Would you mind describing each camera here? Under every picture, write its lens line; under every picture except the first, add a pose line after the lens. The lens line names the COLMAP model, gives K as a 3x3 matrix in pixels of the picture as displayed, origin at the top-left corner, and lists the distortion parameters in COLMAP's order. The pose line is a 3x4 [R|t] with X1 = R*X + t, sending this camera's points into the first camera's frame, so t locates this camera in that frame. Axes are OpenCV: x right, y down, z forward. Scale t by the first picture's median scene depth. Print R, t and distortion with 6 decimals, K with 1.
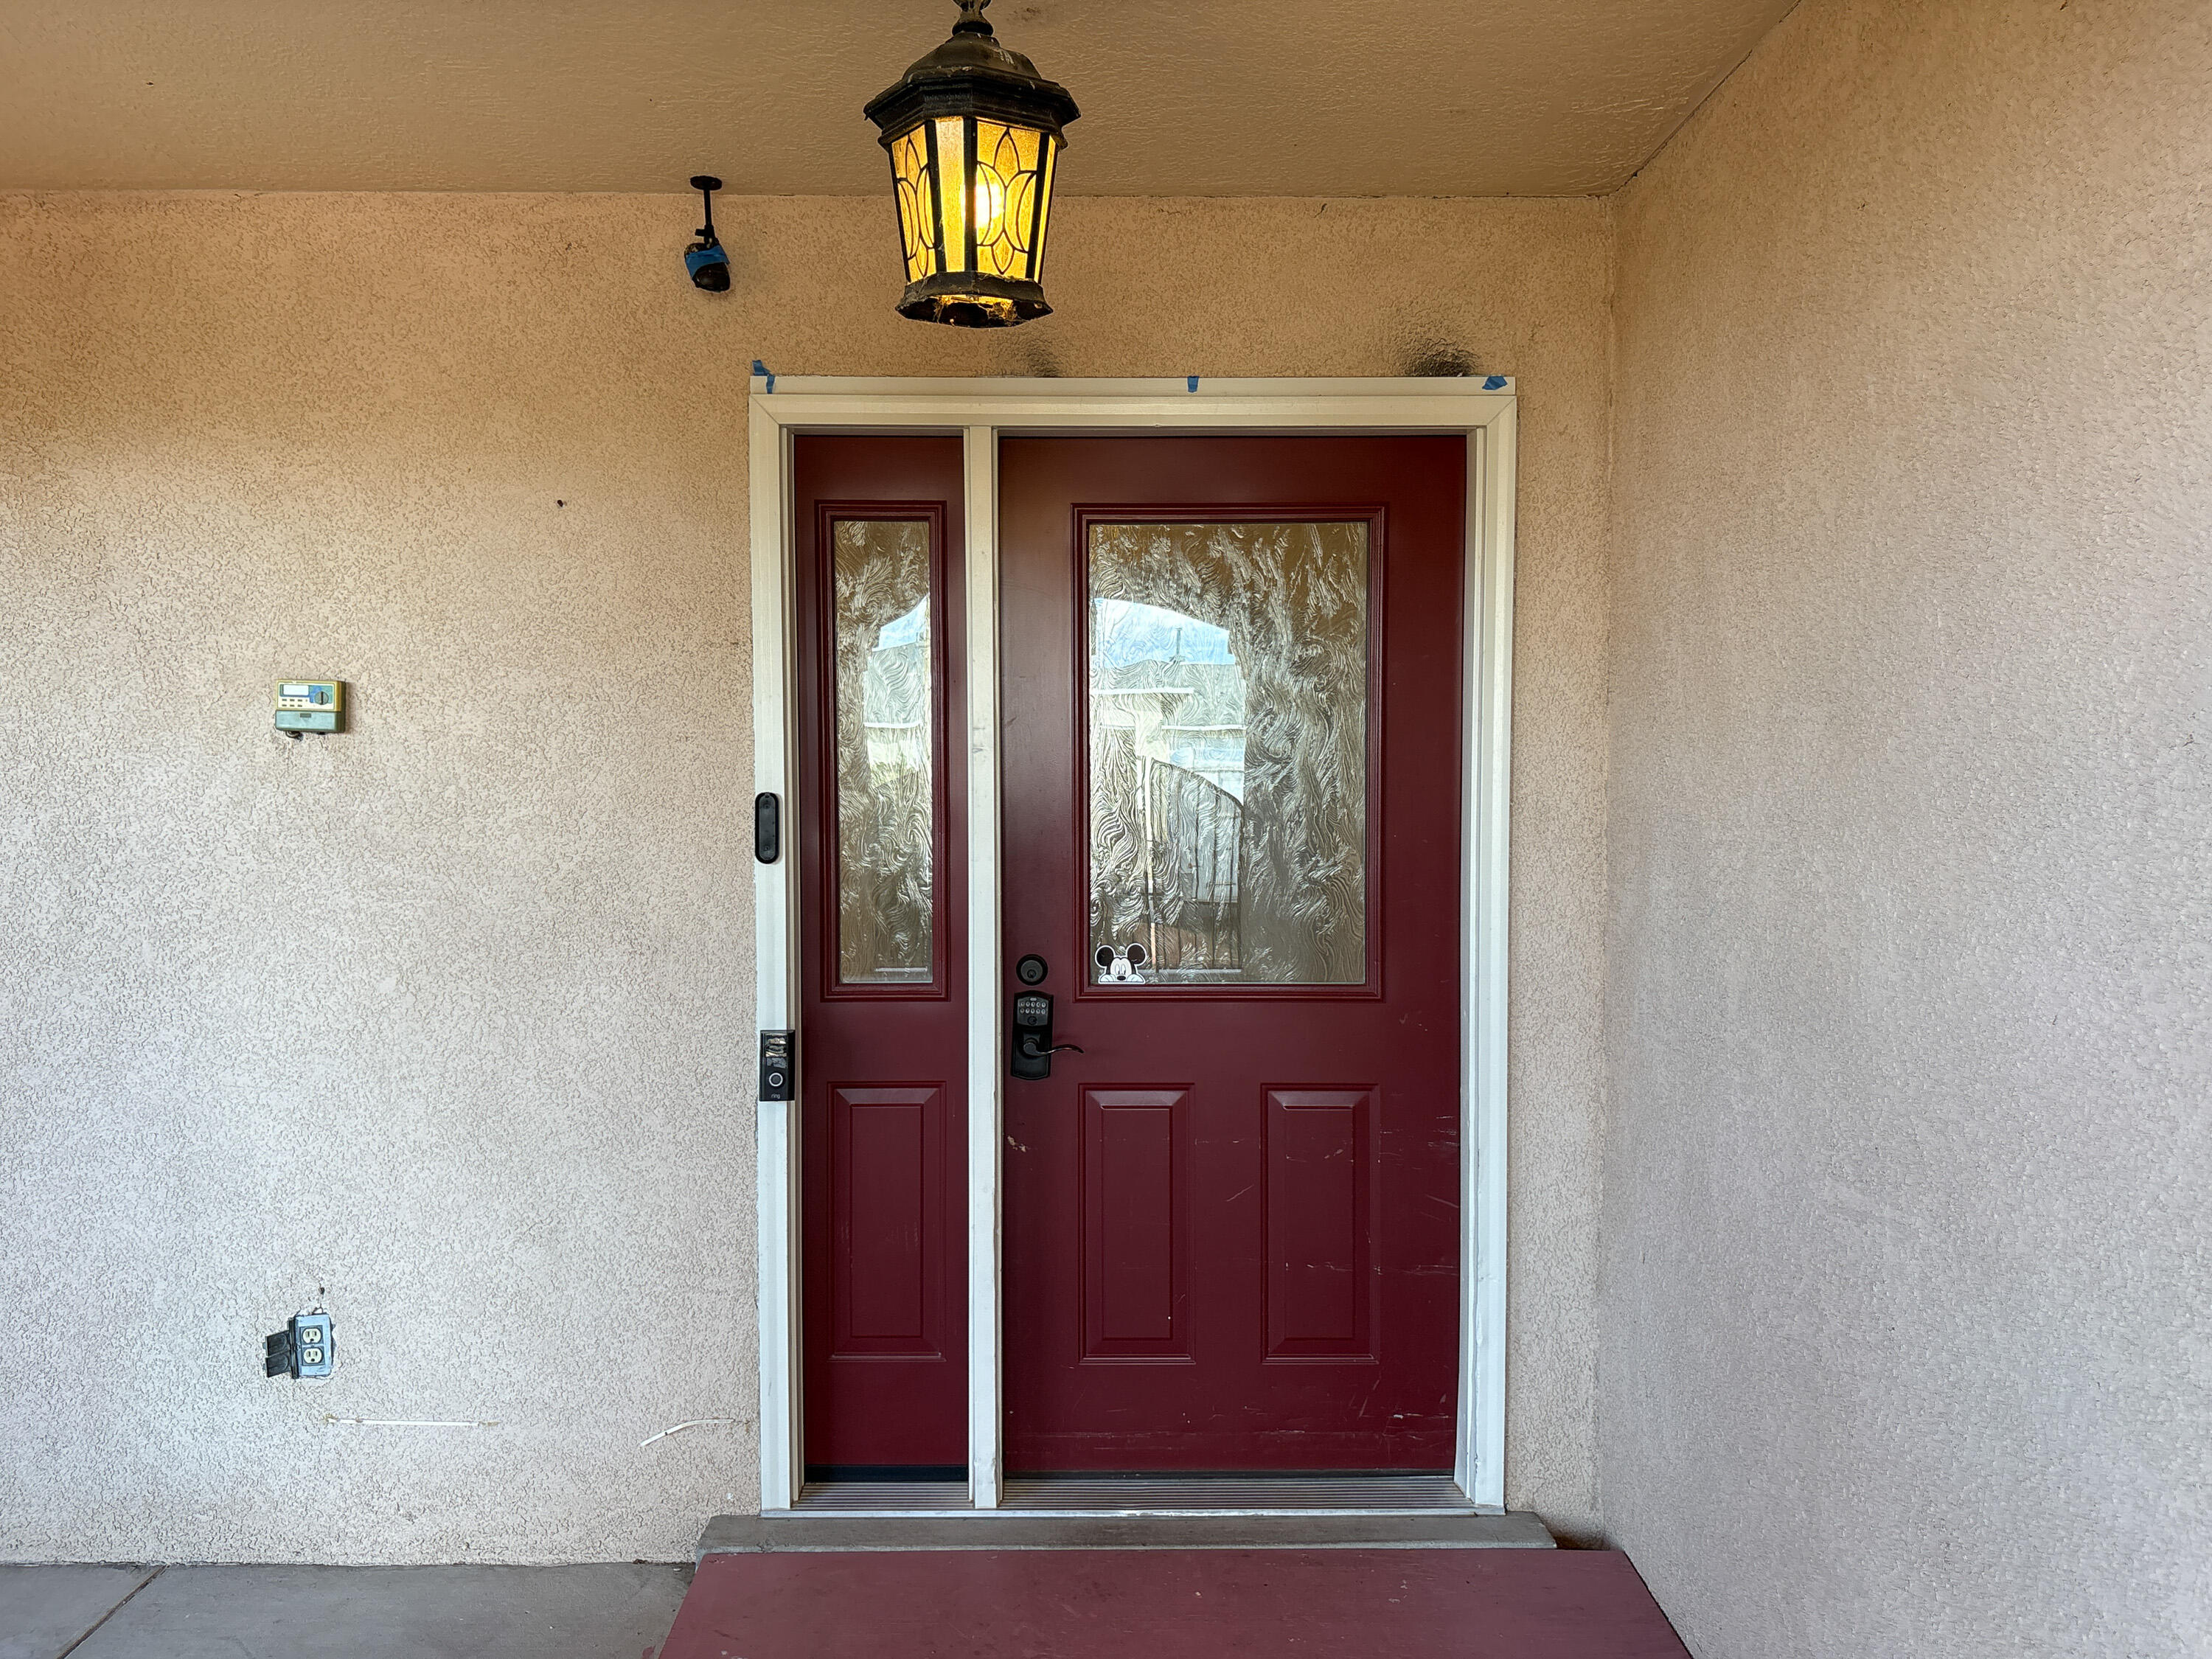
lens RADIAL K [[1699.9, 0, 1107.5], [0, 1699.9, 825.7], [0, 0, 1]] dist [0.021660, 0.009118]
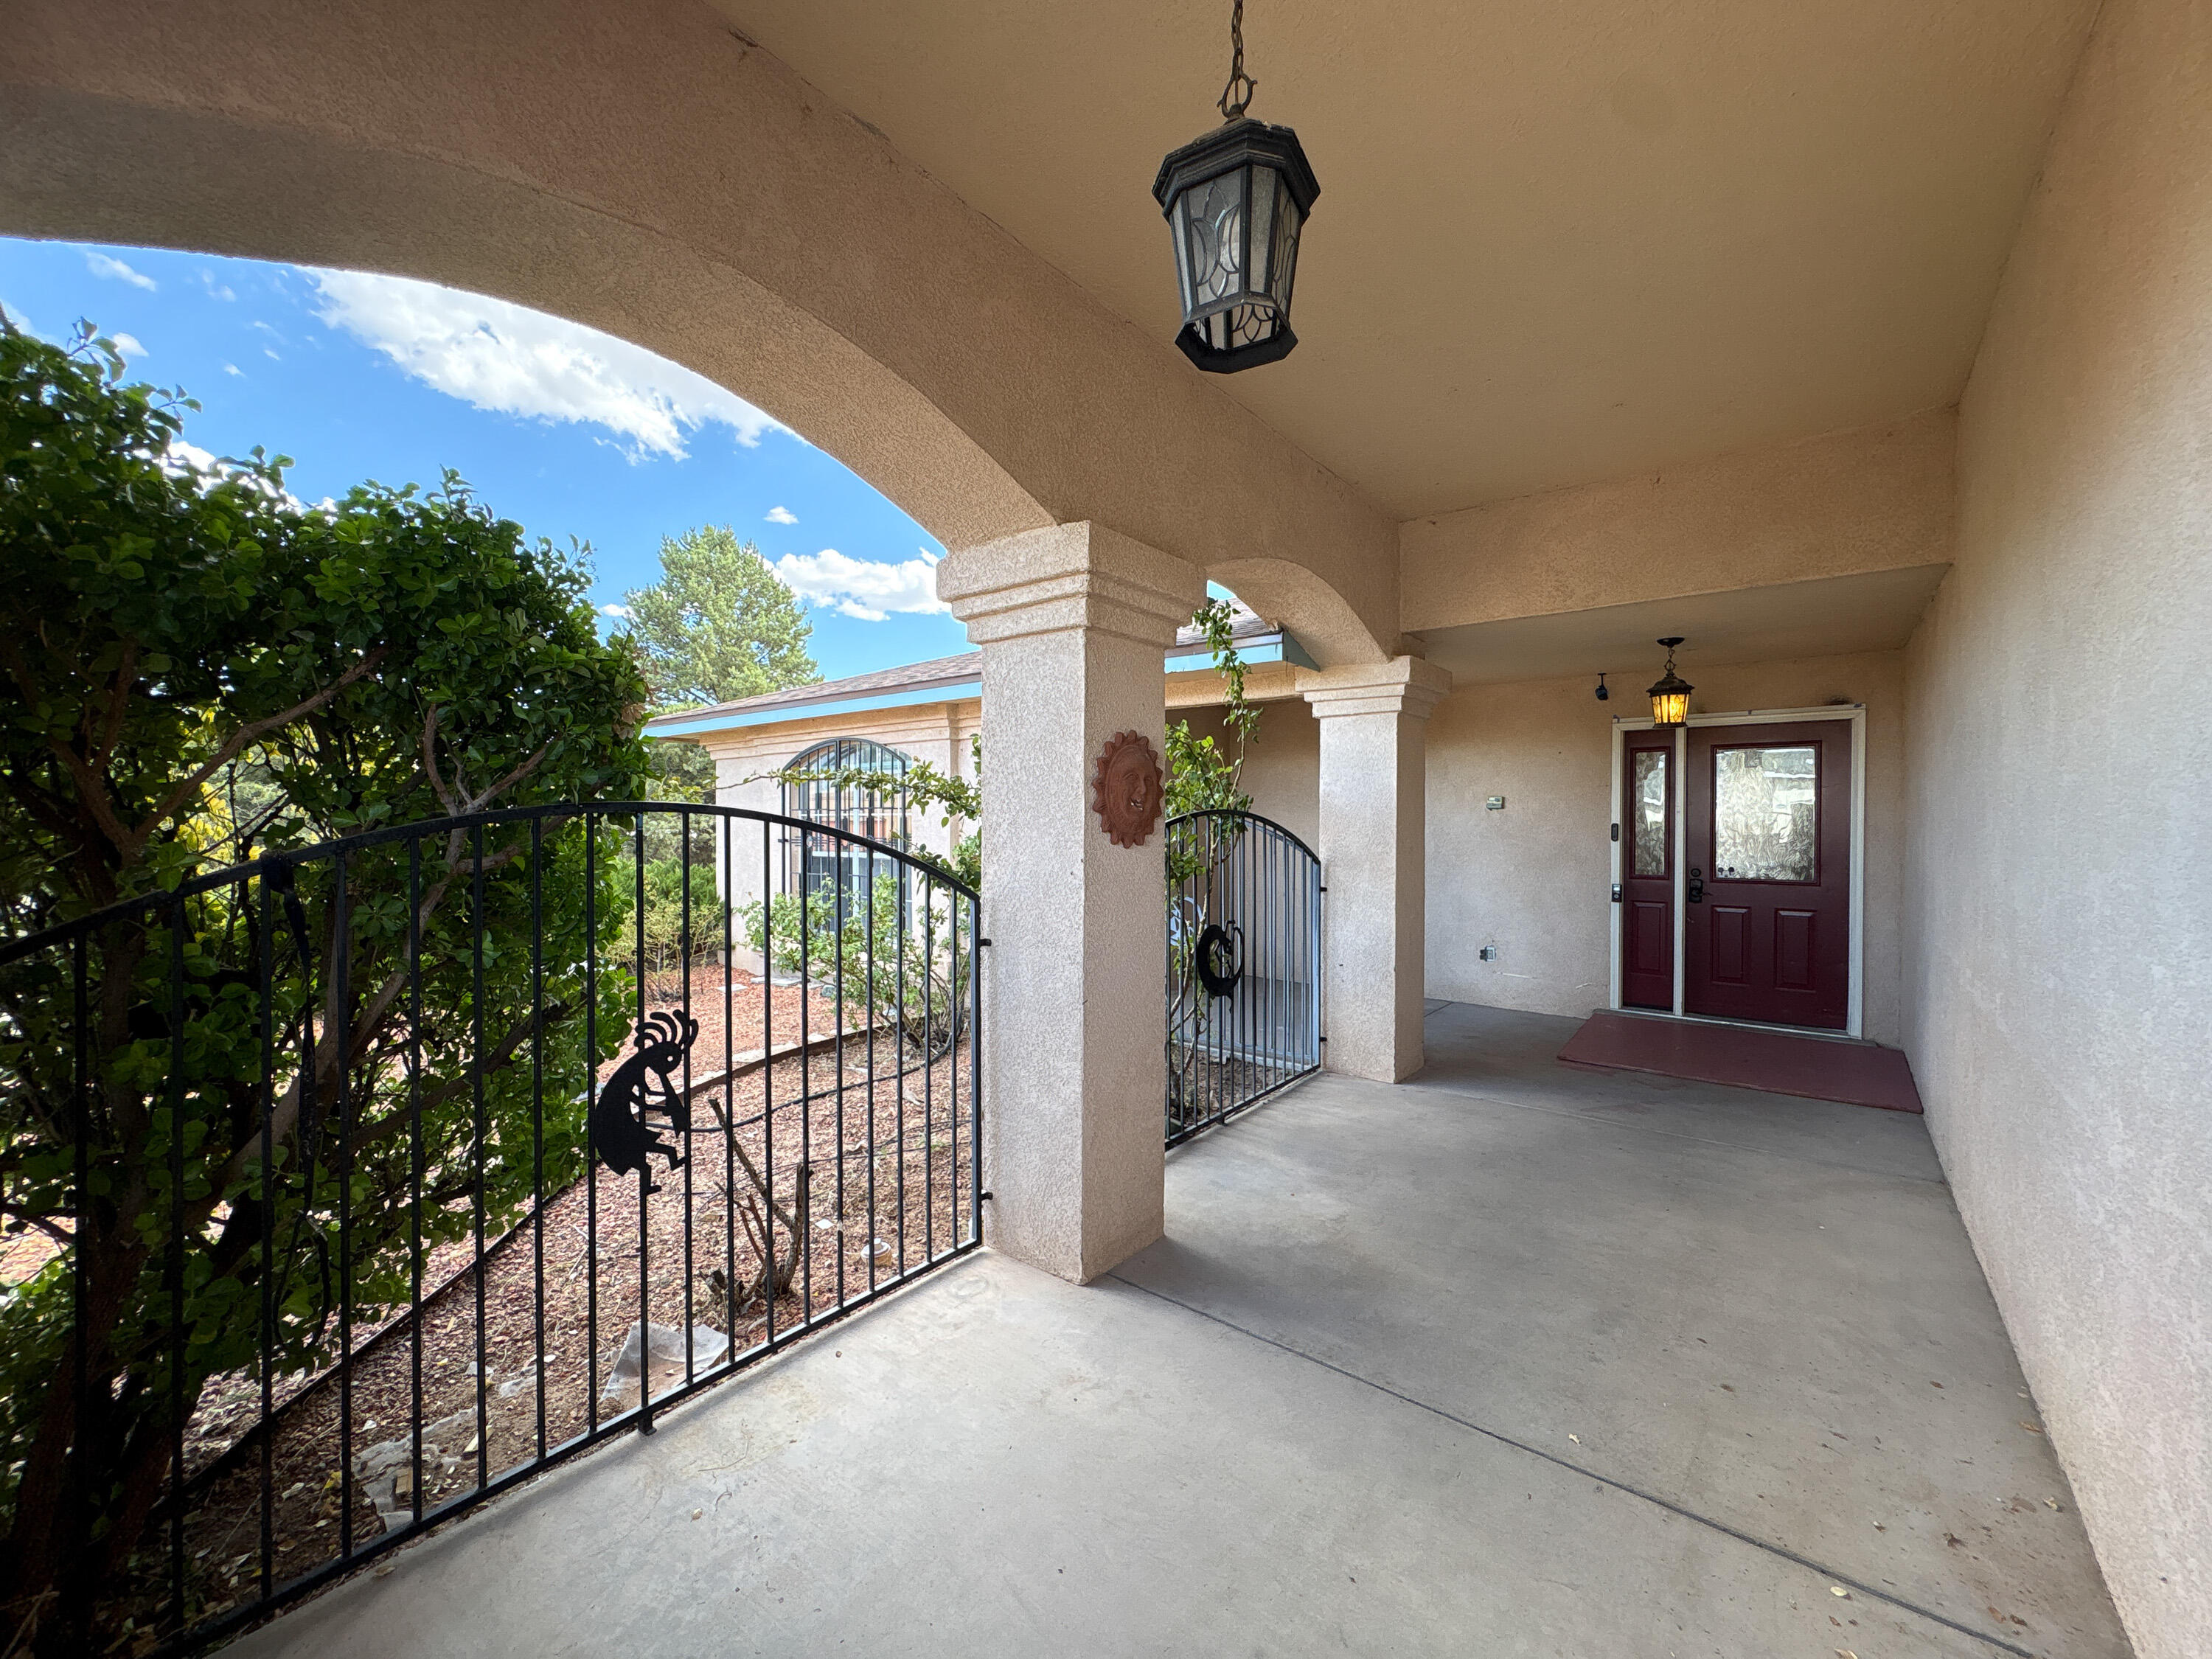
lens RADIAL K [[889.0, 0, 1116.4], [0, 889.0, 827.7], [0, 0, 1]] dist [0.004344, -0.001149]
pose [[0.783794, 0.006624, -0.620985, 0.170926], [-0.039069, 0.998488, -0.038661, 0.114060], [0.619791, 0.054564, 0.782868, -1.298842]]
